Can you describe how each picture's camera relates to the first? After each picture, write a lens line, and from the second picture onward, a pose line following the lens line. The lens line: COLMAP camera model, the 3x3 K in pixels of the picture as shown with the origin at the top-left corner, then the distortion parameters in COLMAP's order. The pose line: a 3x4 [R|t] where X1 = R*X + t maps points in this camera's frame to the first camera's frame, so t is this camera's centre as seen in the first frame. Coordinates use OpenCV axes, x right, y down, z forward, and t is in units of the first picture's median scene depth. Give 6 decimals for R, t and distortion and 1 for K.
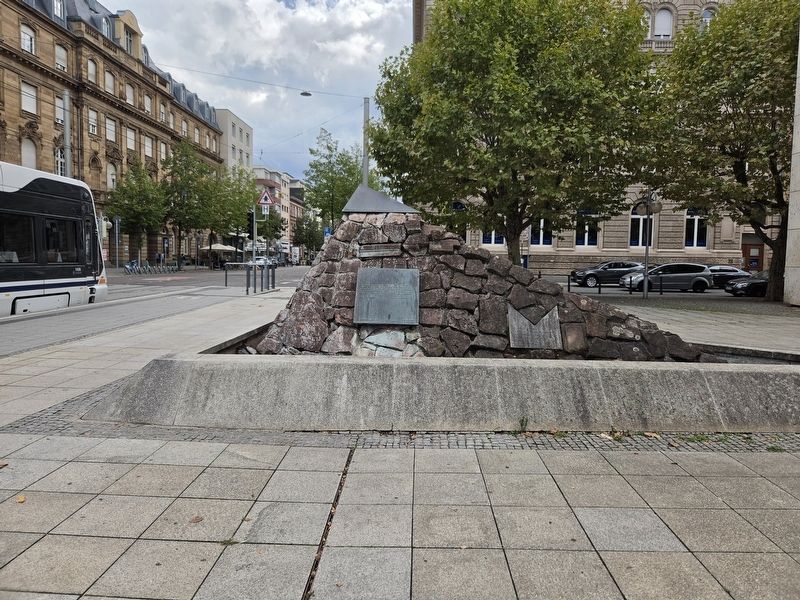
lens RADIAL K [[539.6, 0, 401.1], [0, 539.6, 289.6], [0, 0, 1]] dist [0.048898, -0.001004]
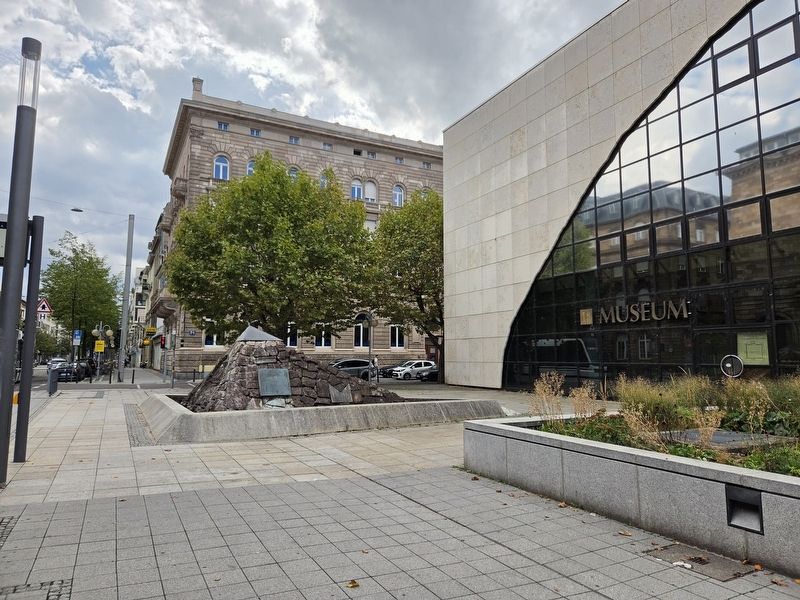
lens RADIAL K [[539.6, 0, 400.0], [0, 539.6, 299.5], [0, 0, 1]] dist [0.048898, -0.001004]
pose [[0.877643, 0.034139, 0.478098, -0.562005], [0.041984, 0.988151, -0.147629, 0.023703], [-0.477473, 0.149638, 0.865811, -1.007940]]
